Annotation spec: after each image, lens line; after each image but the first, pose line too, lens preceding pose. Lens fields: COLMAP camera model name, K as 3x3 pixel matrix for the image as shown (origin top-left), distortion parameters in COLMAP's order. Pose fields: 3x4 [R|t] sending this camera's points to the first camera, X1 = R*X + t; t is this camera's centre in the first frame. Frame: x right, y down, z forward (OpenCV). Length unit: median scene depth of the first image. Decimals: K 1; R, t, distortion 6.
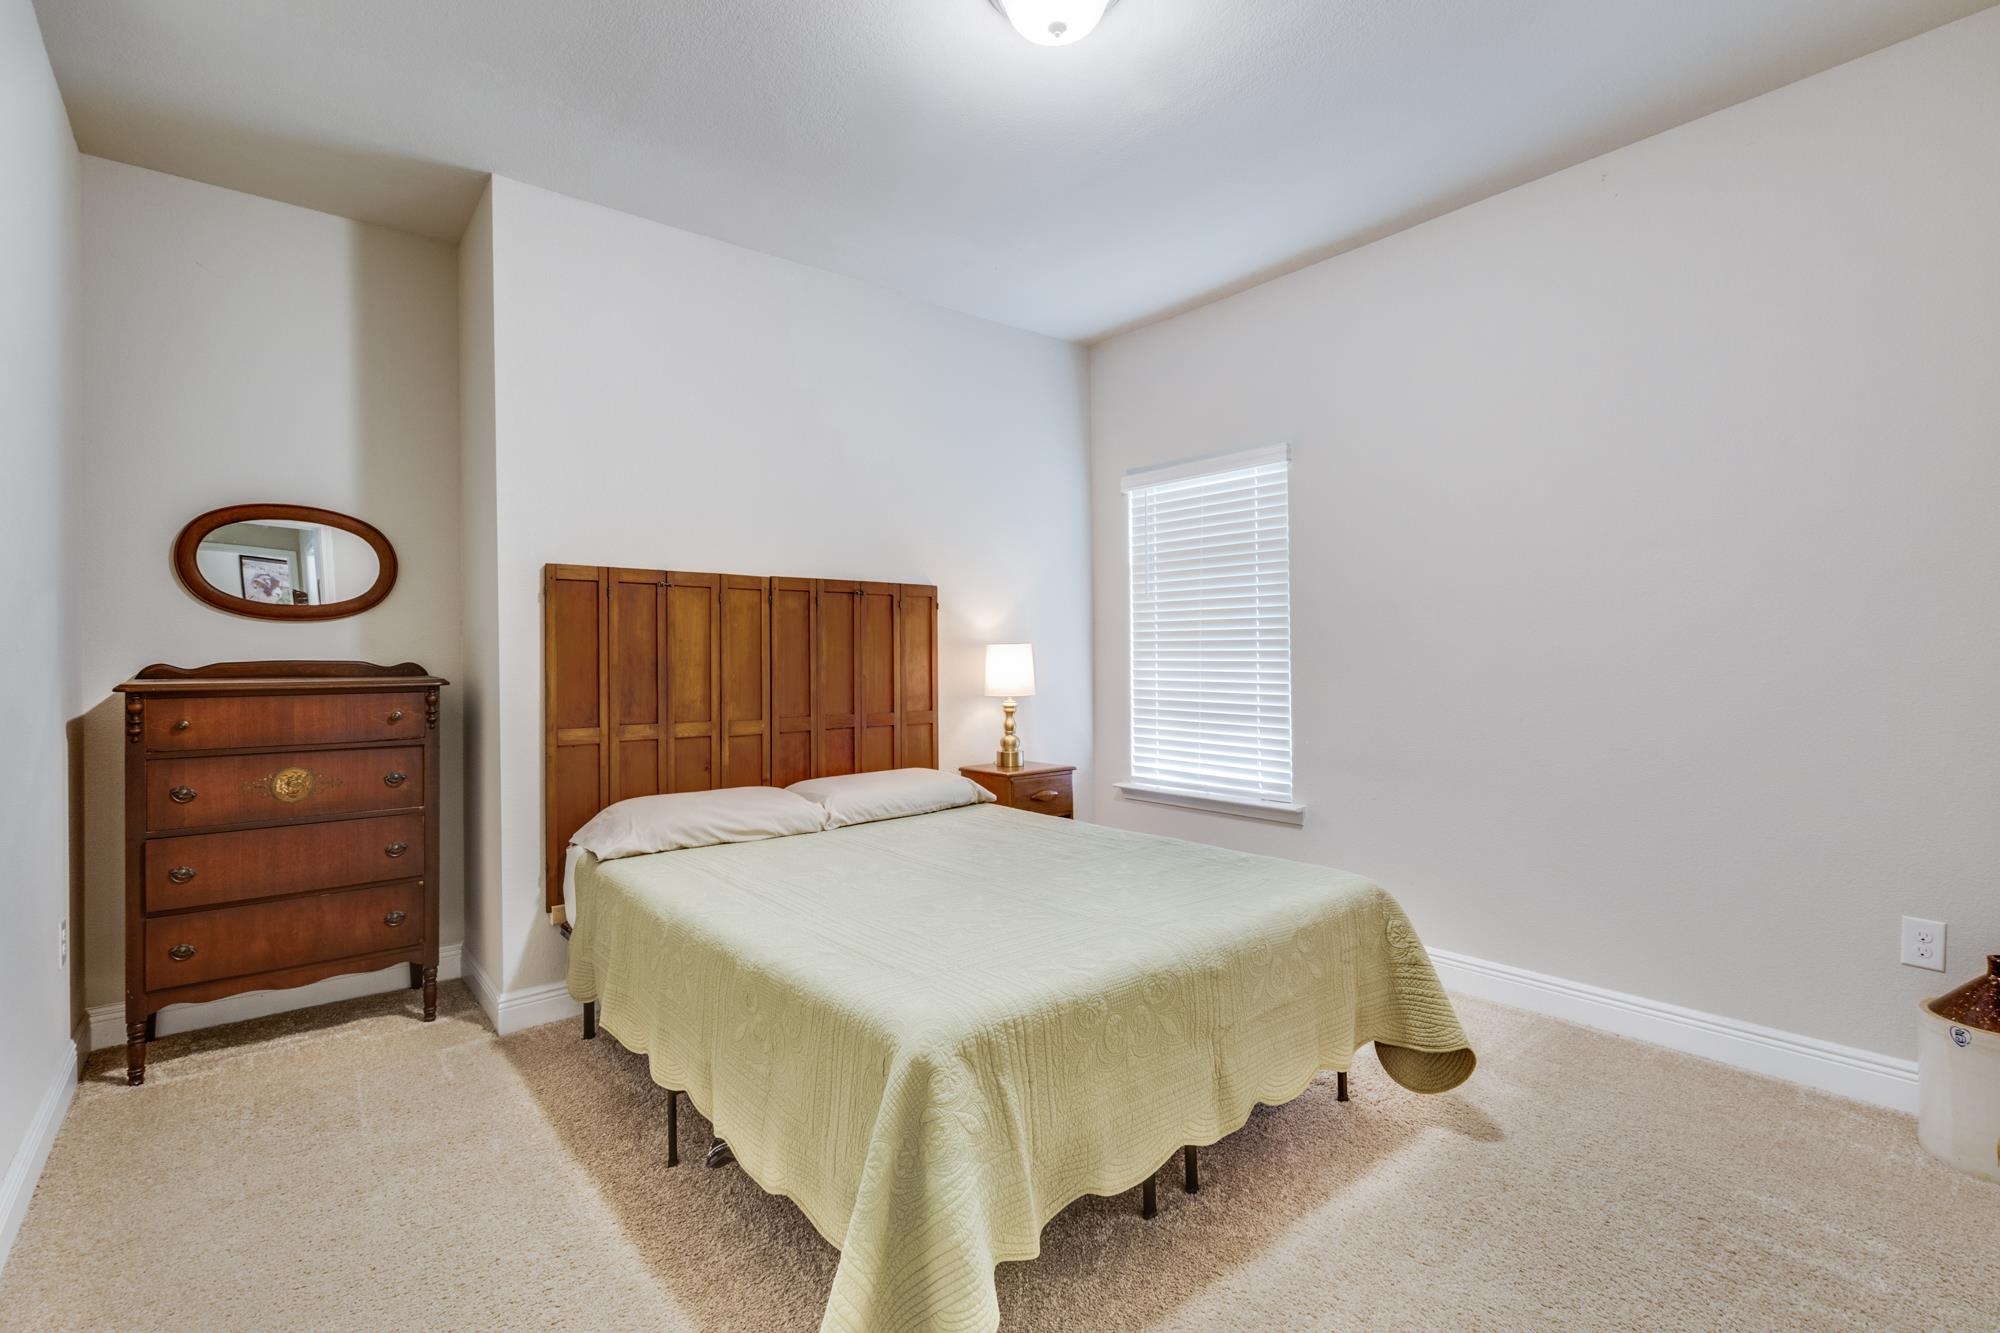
lens RADIAL K [[924.6, 0, 1002.6], [0, 924.6, 658.8], [0, 0, 1]] dist [-0.002974, -0.000235]
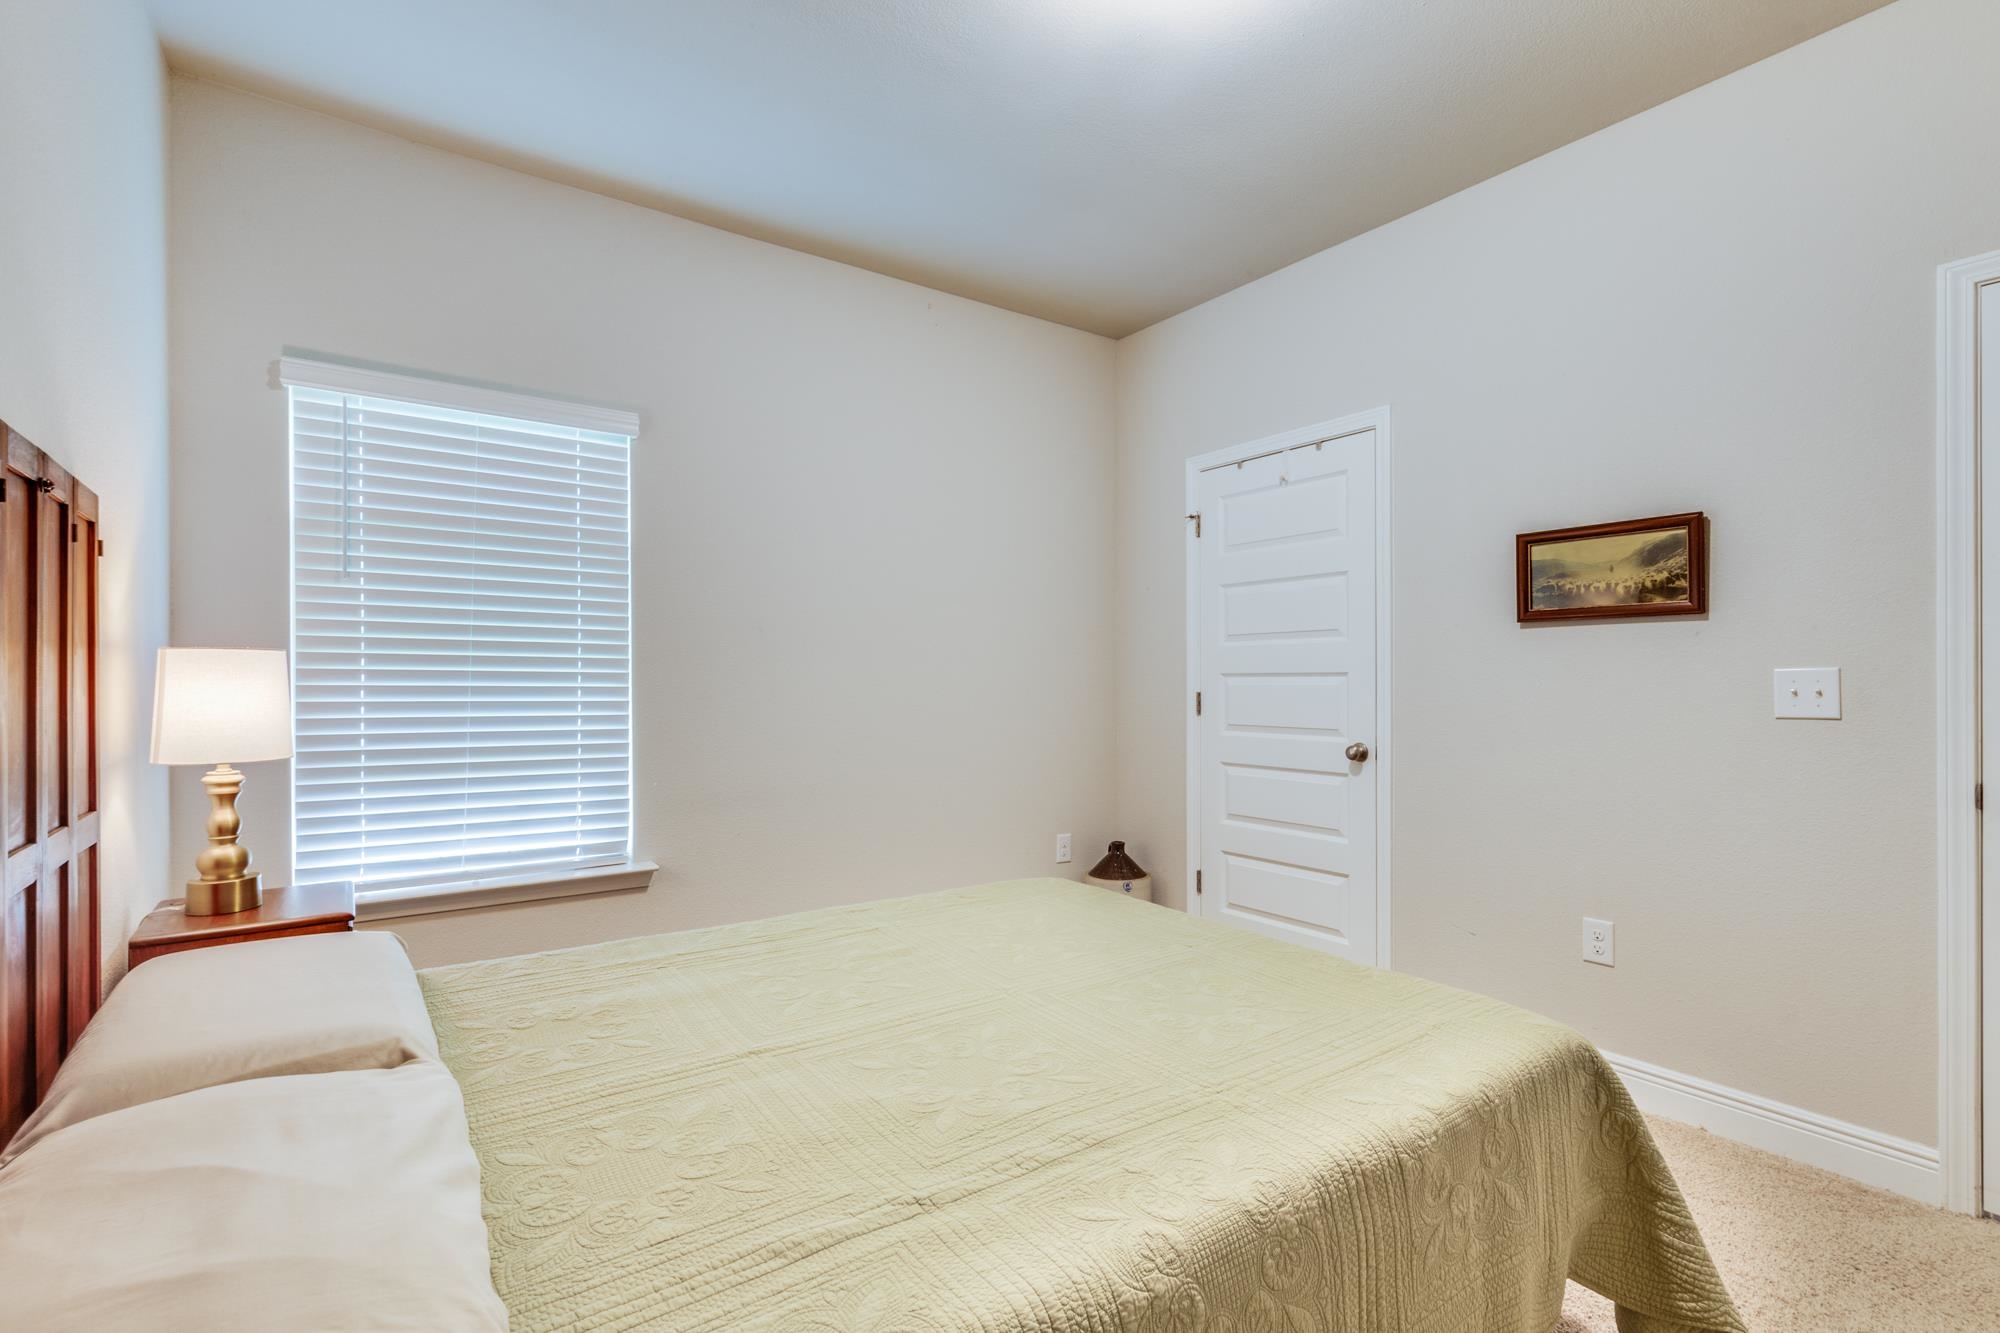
lens RADIAL K [[924.6, 0, 1000.6], [0, 924.6, 680.8], [0, 0, 1]] dist [-0.002974, -0.000235]
pose [[0.068673, 0.006054, 0.997621, -0.433529], [-0.000795, 0.999982, -0.006014, 0.002420], [-0.997639, -0.000380, 0.068676, 0.581658]]
